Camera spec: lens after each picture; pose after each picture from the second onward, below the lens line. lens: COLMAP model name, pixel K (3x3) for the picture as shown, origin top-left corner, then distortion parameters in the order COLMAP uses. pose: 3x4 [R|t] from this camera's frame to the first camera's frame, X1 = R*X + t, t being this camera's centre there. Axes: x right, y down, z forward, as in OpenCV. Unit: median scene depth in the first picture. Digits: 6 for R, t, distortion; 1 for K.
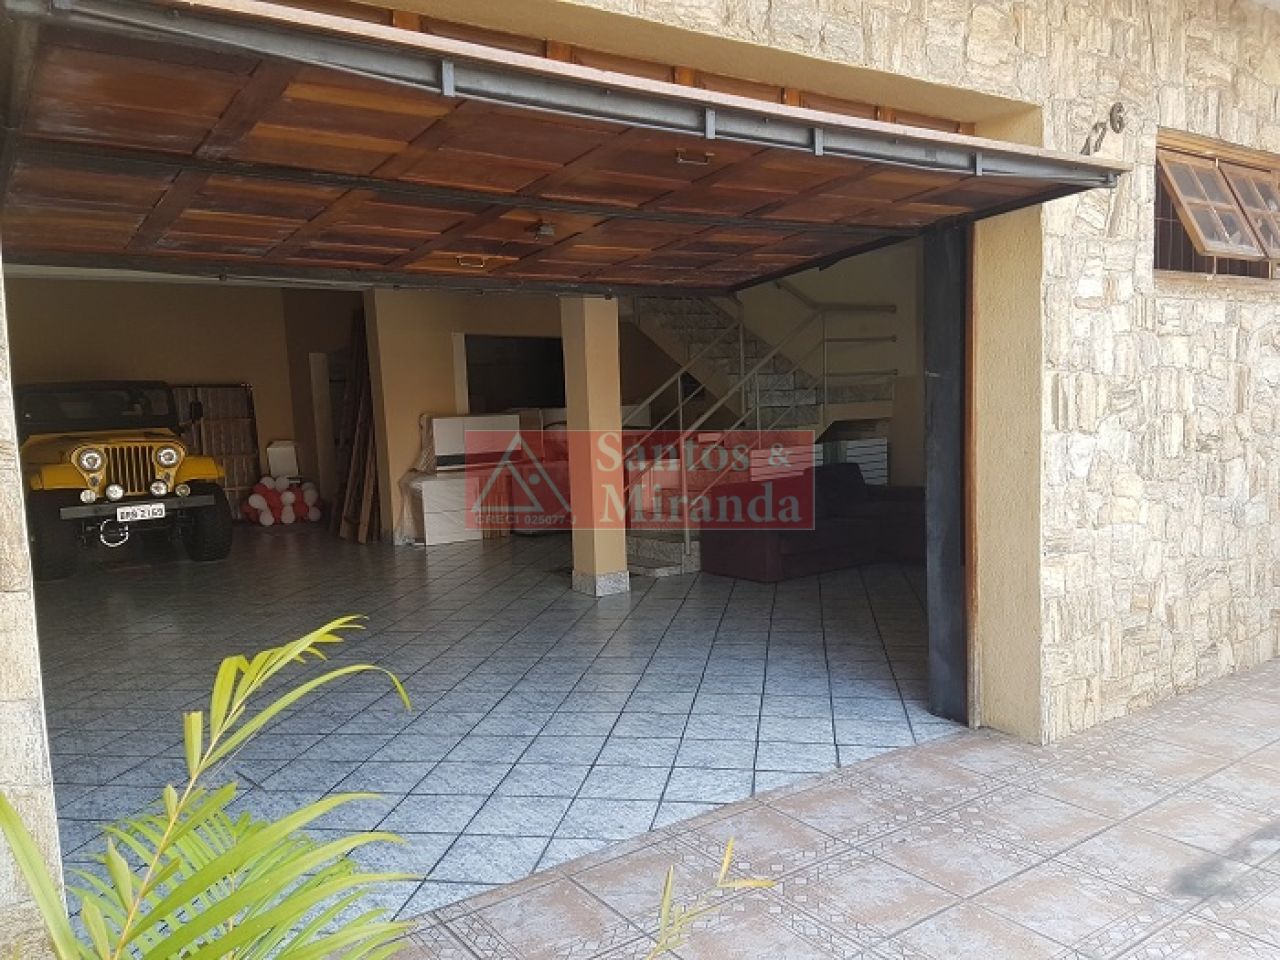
lens RADIAL K [[969.7, 0, 637.0], [0, 969.7, 484.9], [0, 0, 1]] dist [0.055129, -0.004615]
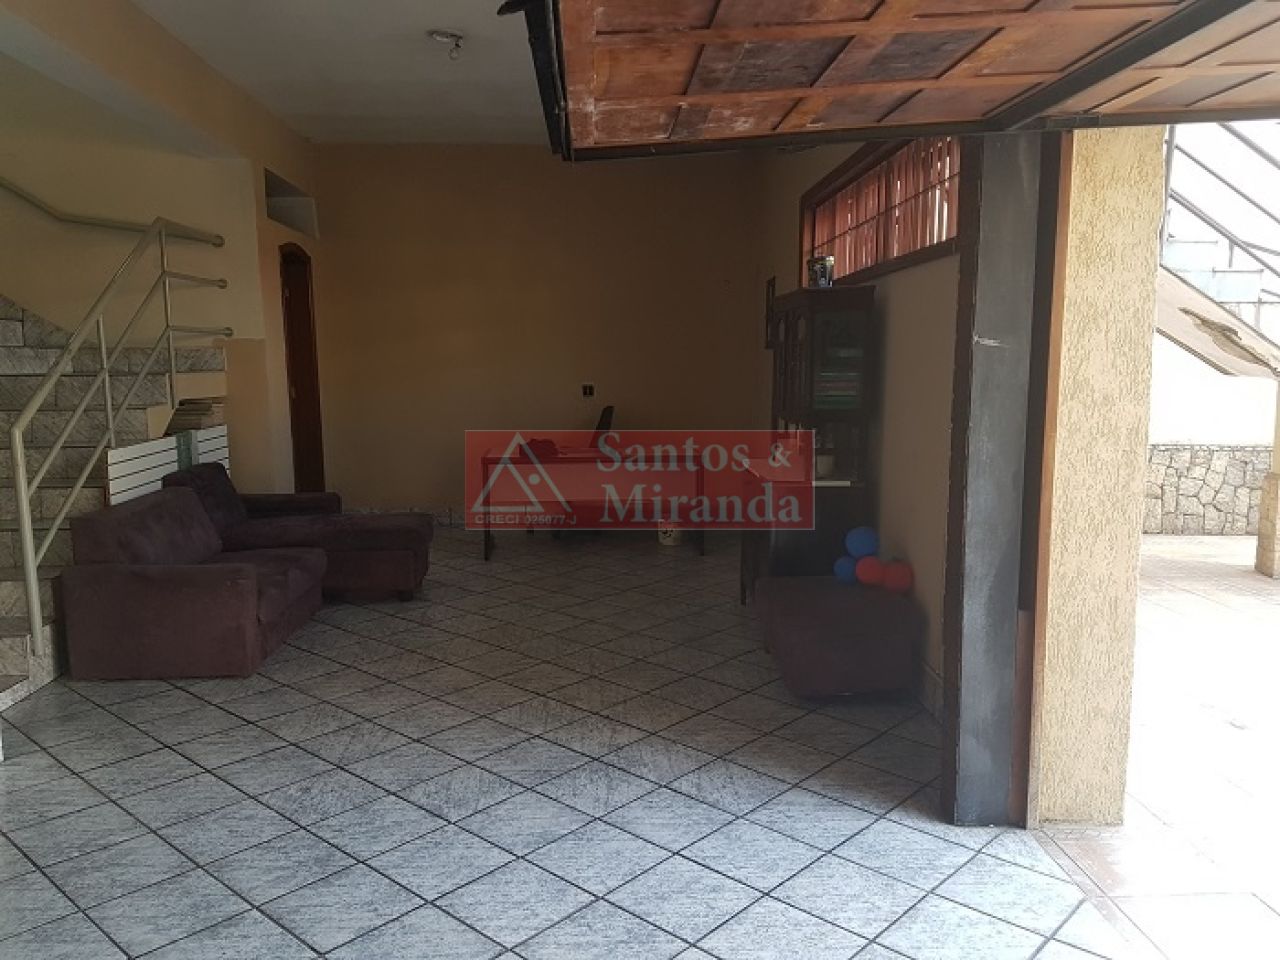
lens RADIAL K [[969.7, 0, 641.2], [0, 969.7, 477.4], [0, 0, 1]] dist [0.055129, -0.004615]
pose [[0.535672, -0.062171, 0.842134, -0.291589], [0.048849, 0.997897, 0.042597, -0.041647], [-0.843012, 0.018320, 0.537583, 0.586584]]
